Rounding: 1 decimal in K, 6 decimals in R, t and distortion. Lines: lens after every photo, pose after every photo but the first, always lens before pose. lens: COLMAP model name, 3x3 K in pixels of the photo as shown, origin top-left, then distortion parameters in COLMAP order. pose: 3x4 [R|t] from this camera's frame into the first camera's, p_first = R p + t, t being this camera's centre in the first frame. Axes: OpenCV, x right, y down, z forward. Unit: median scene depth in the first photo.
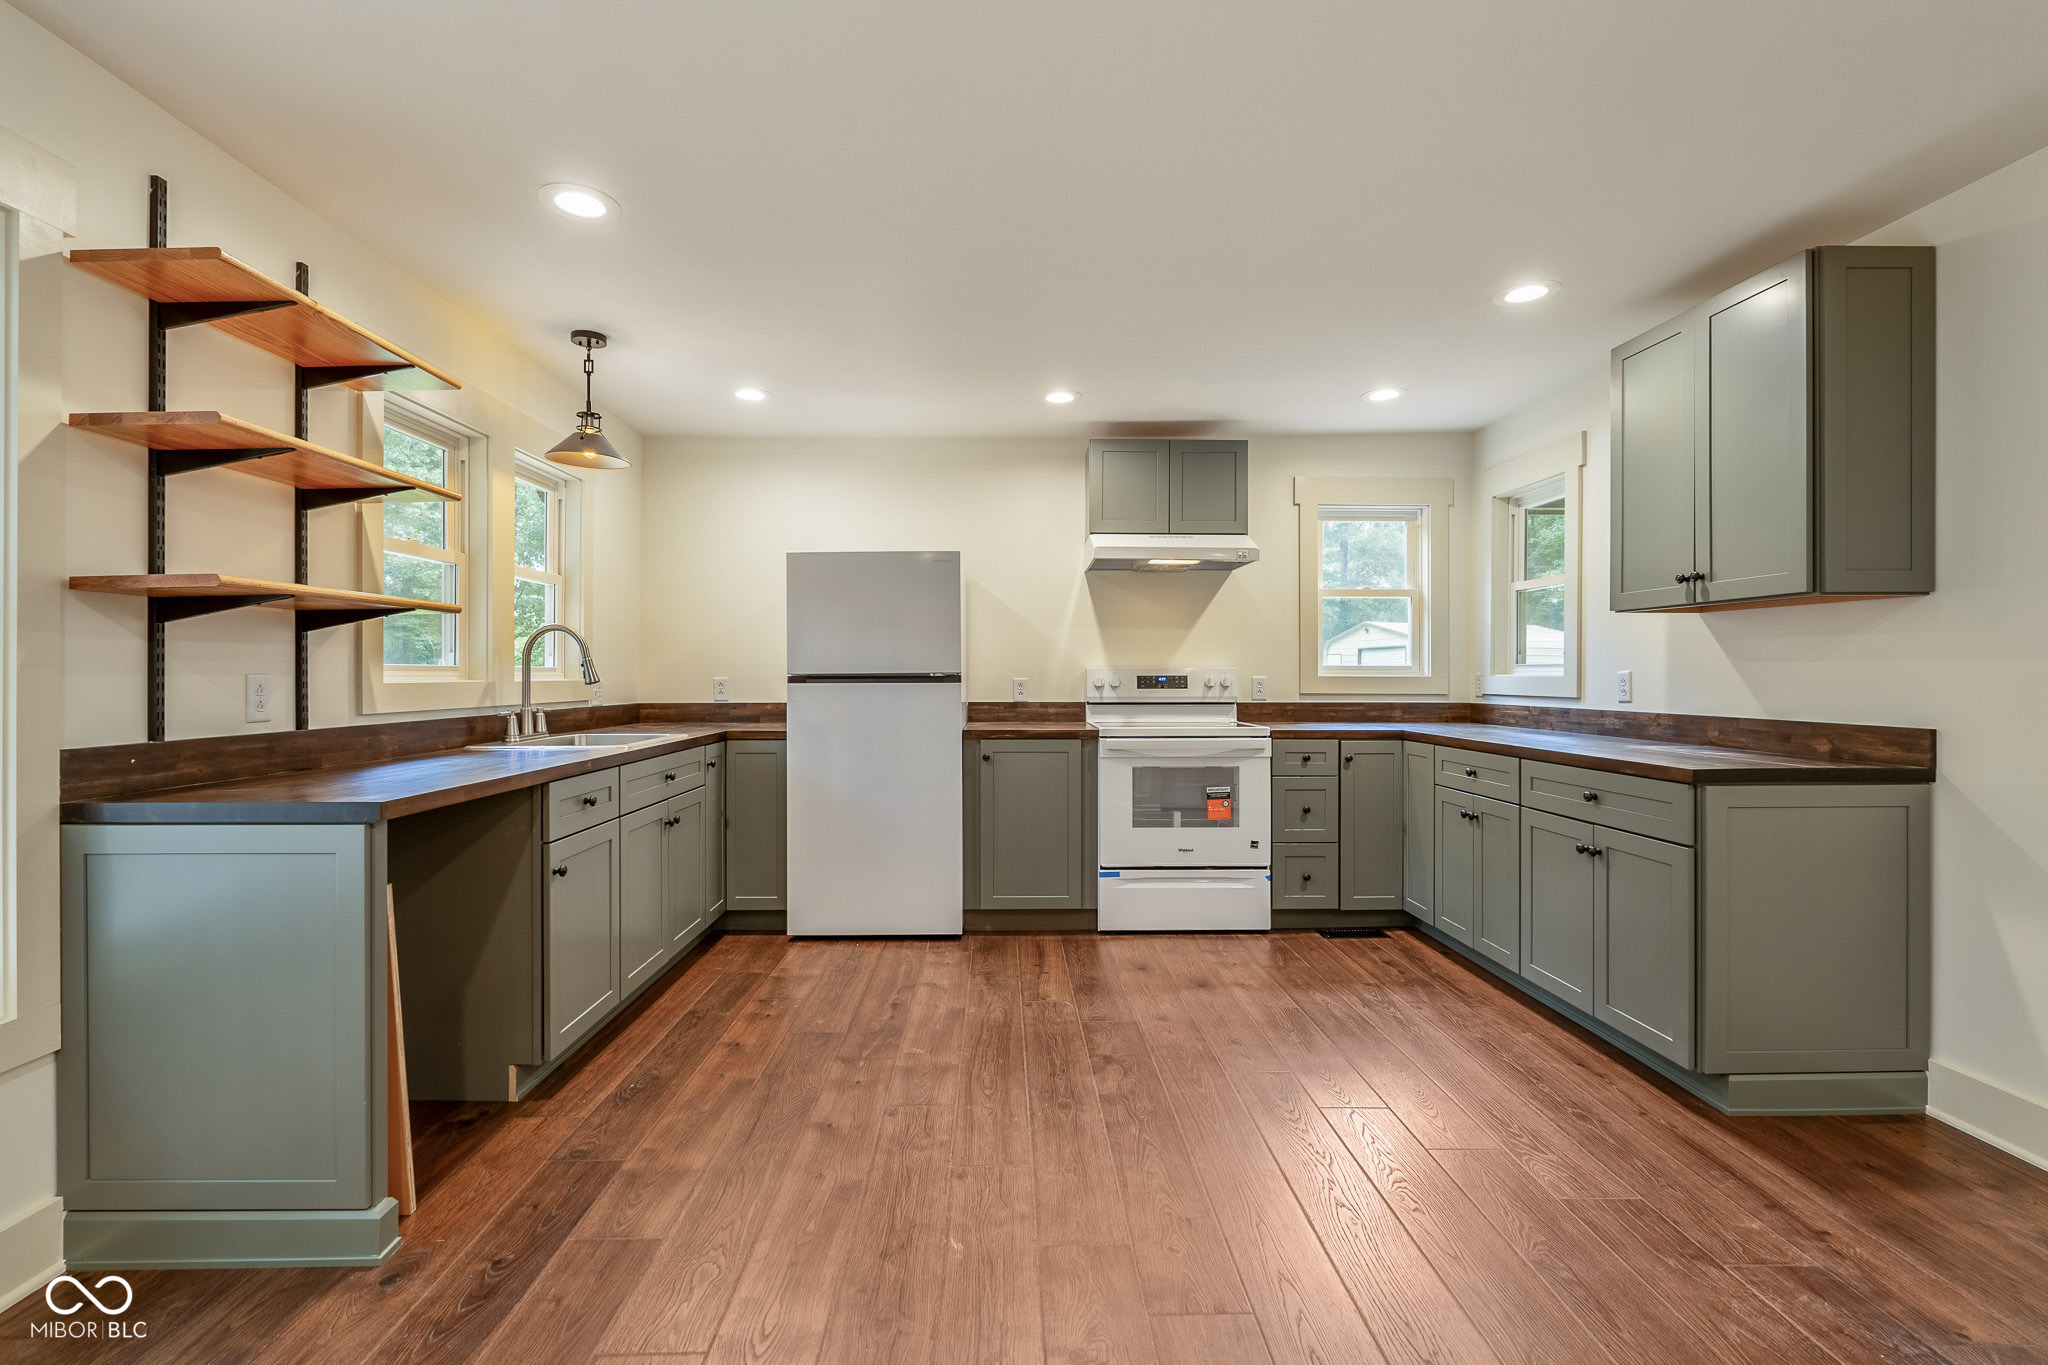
lens RADIAL K [[940.5, 0, 1007.3], [0, 940.5, 674.6], [0, 0, 1]] dist [-0.000089, -0.000264]
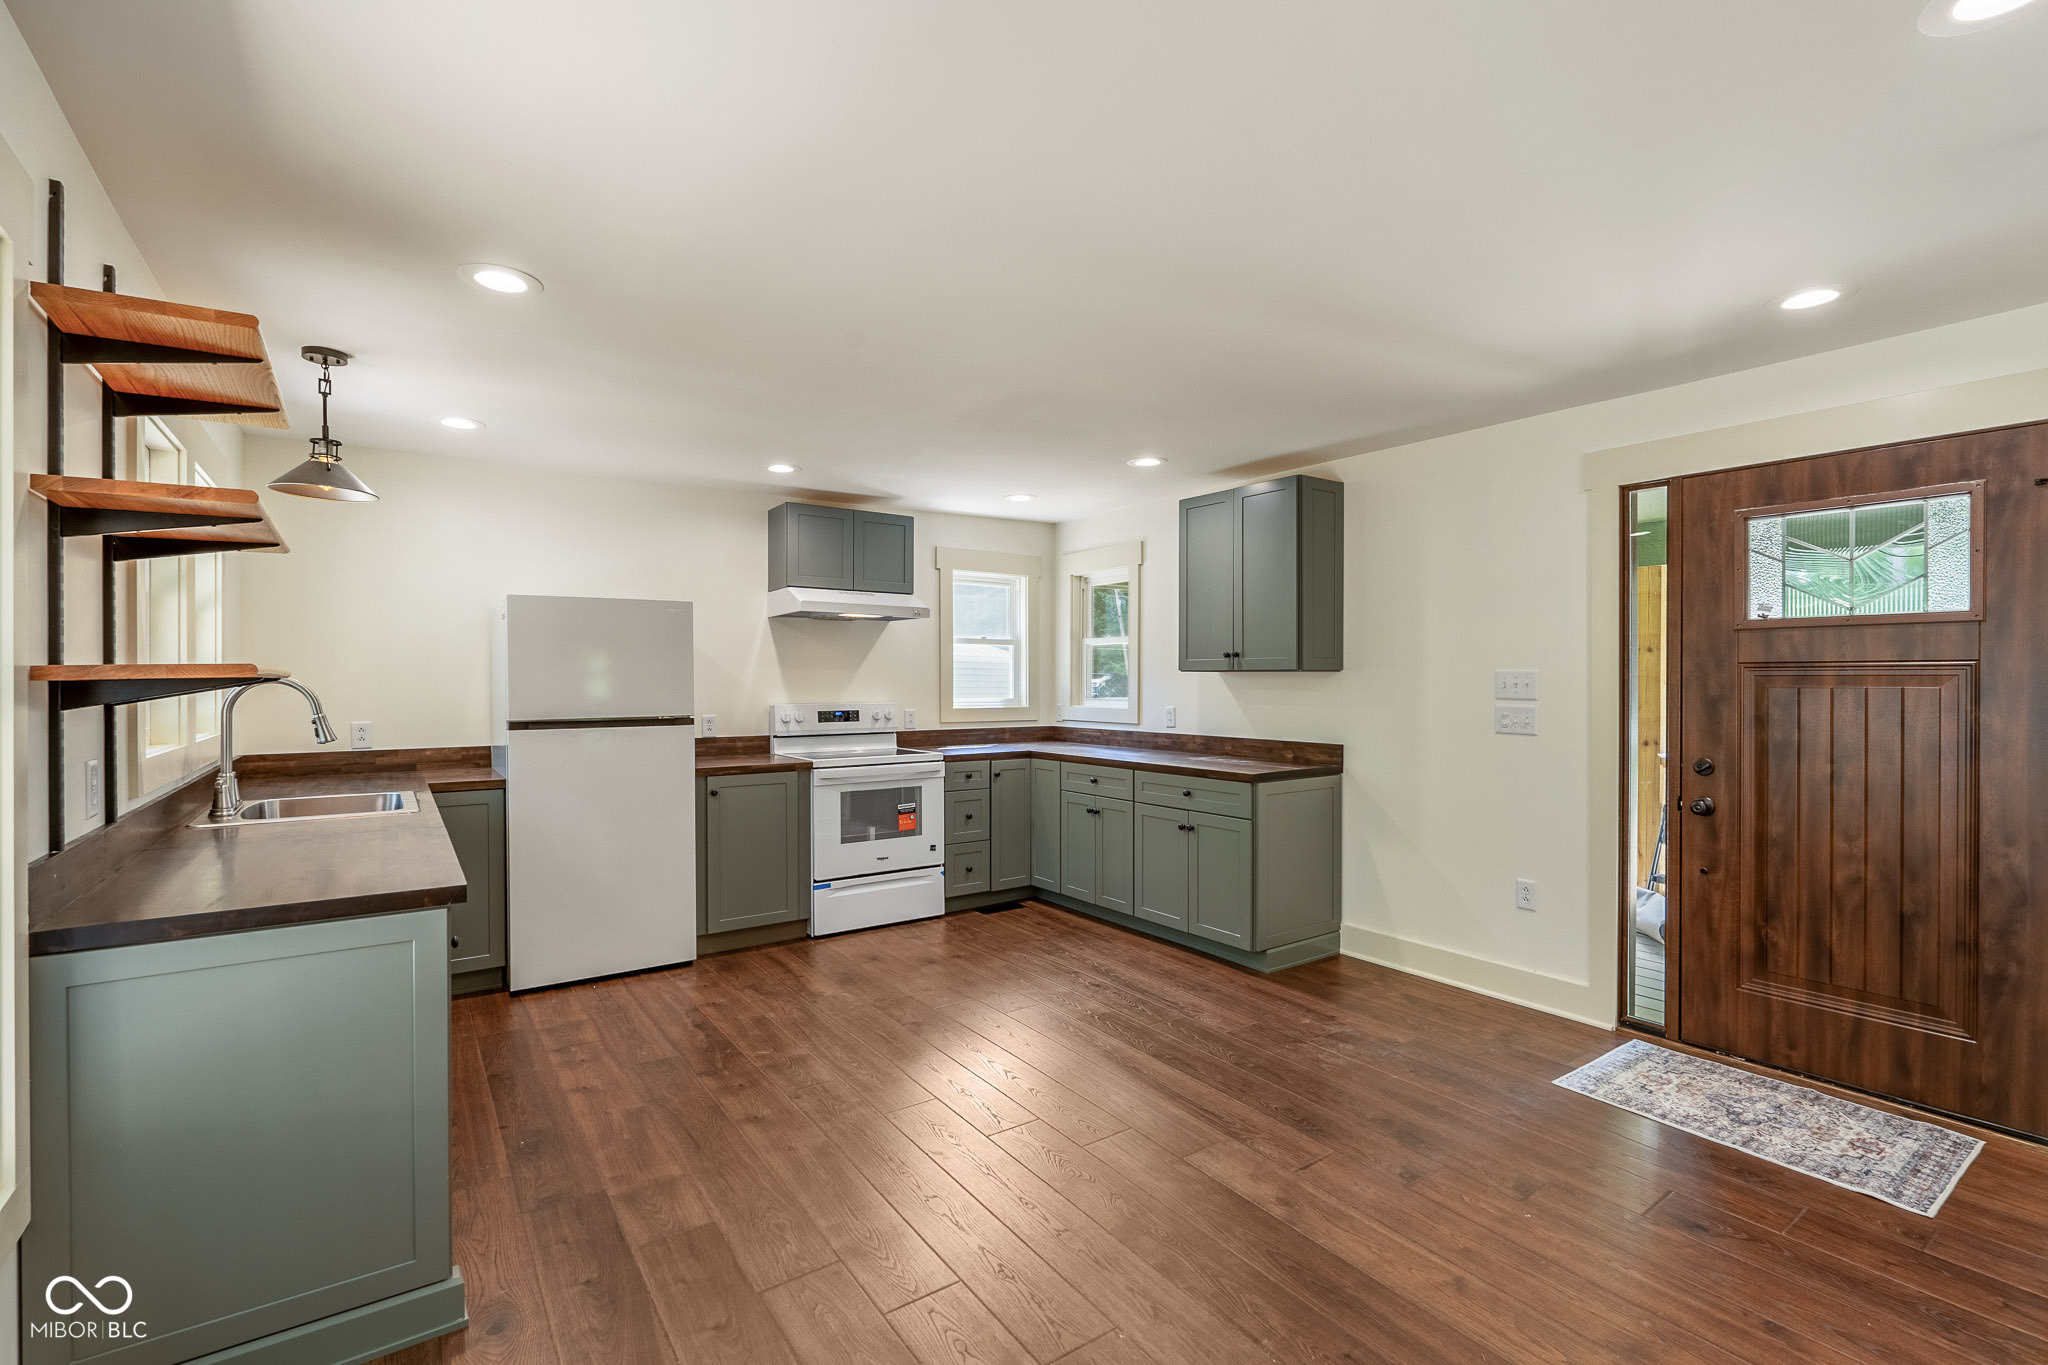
lens RADIAL K [[930.4, 0, 1054.1], [0, 930.4, 683.9], [0, 0, 1]] dist [-0.000515, -0.000019]
pose [[0.815975, -0.001658, 0.578085, -0.345154], [0.000320, 0.999997, 0.002416, -0.042393], [-0.578088, -0.001786, 0.815973, -0.105448]]
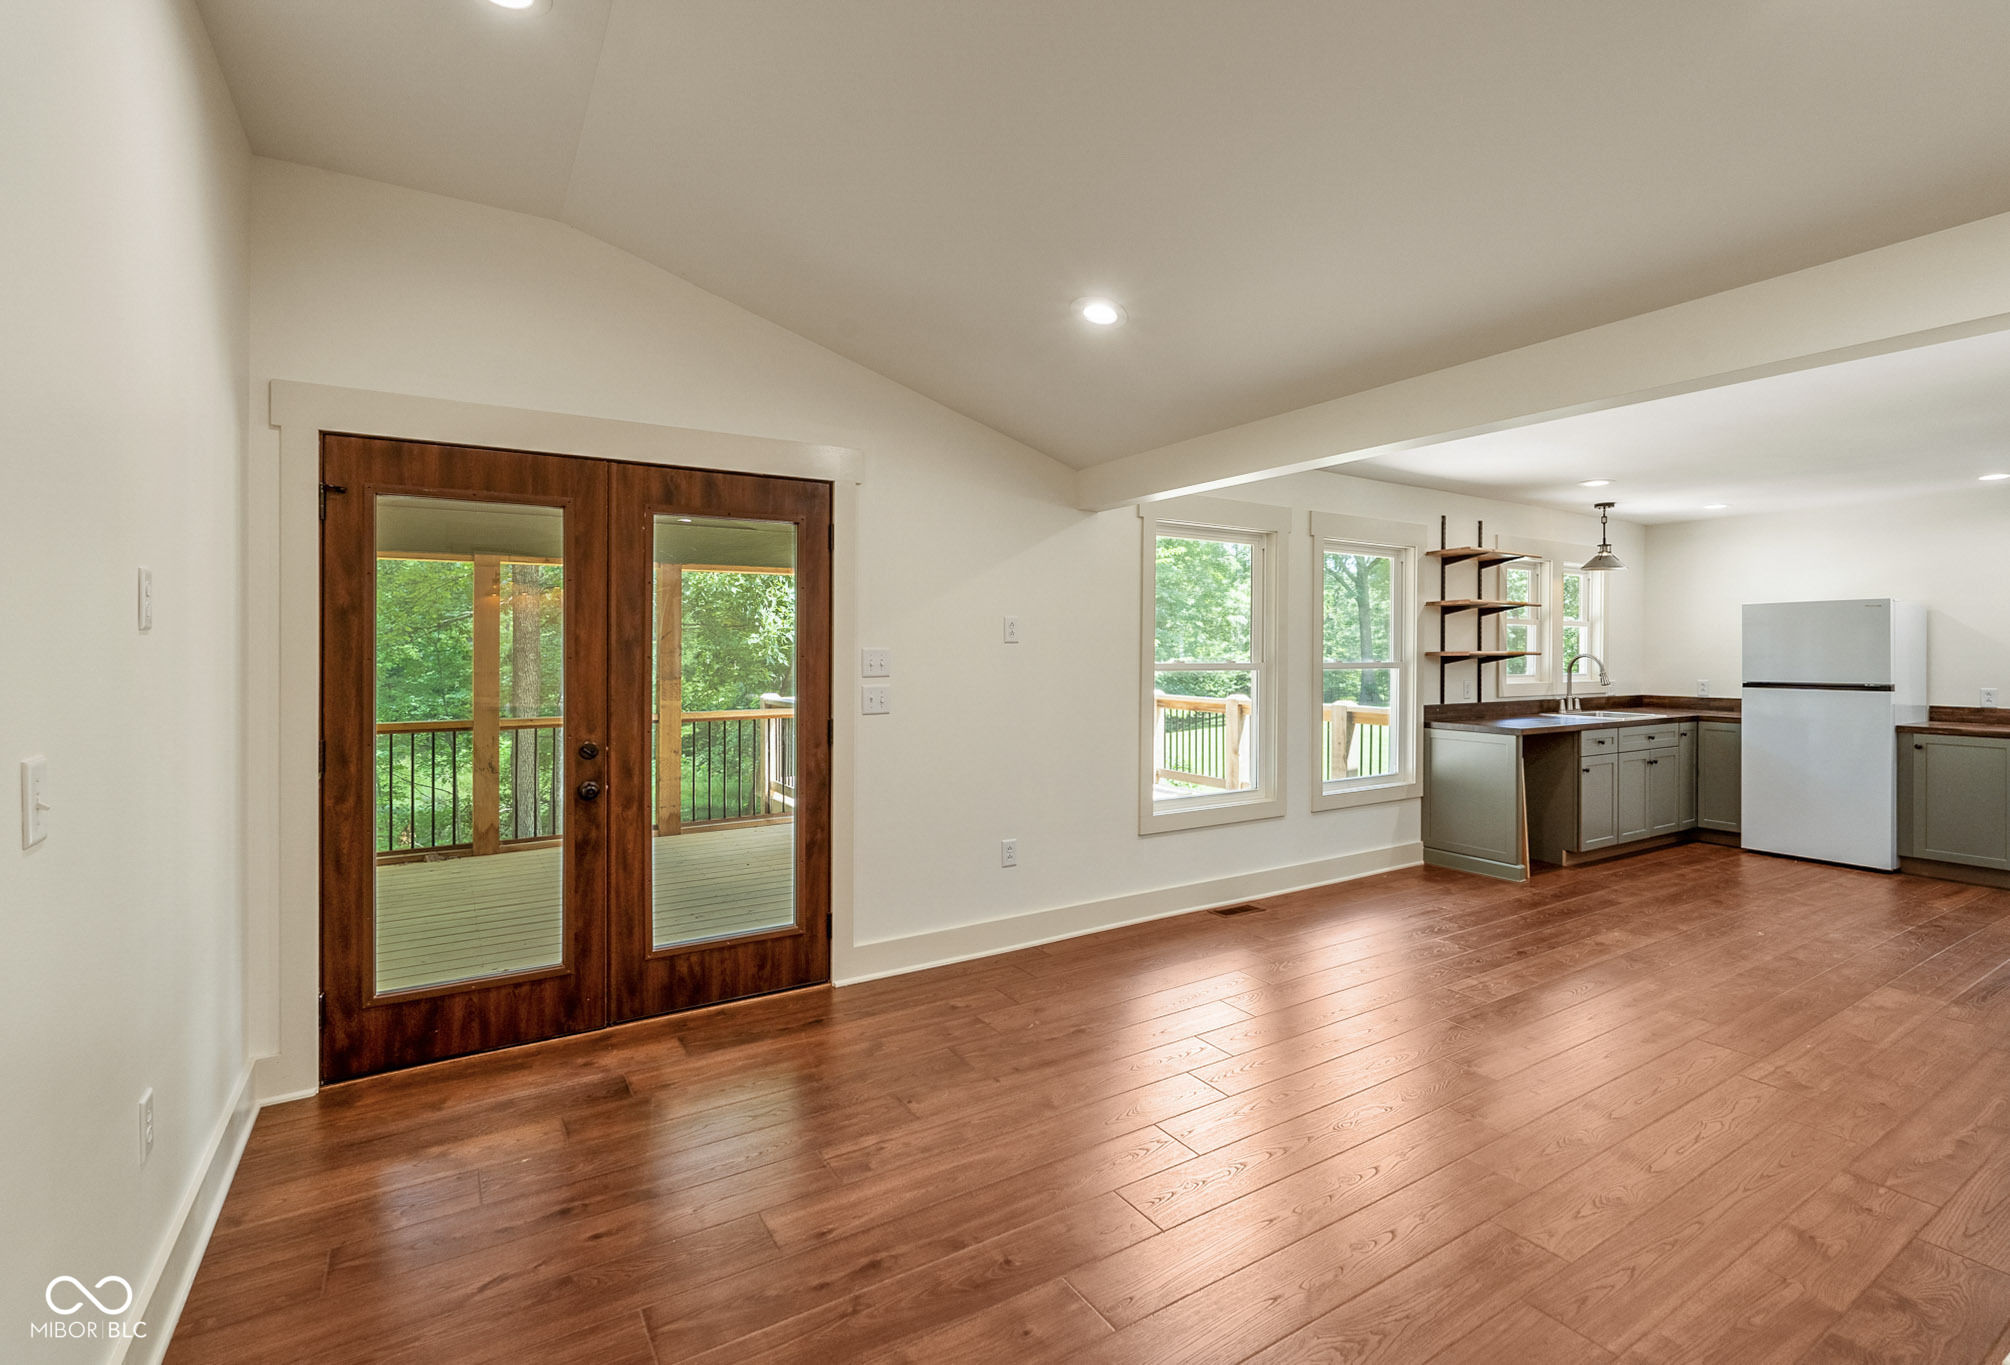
lens RADIAL K [[915.1, 0, 1002.6], [0, 915.1, 647.2], [0, 0, 1]] dist [-0.000923, -0.000413]
pose [[0.523180, -0.000204, -0.852222, 0.447374], [-0.005990, 0.999974, -0.003916, -0.047036], [0.852201, 0.007154, 0.523166, -0.908132]]
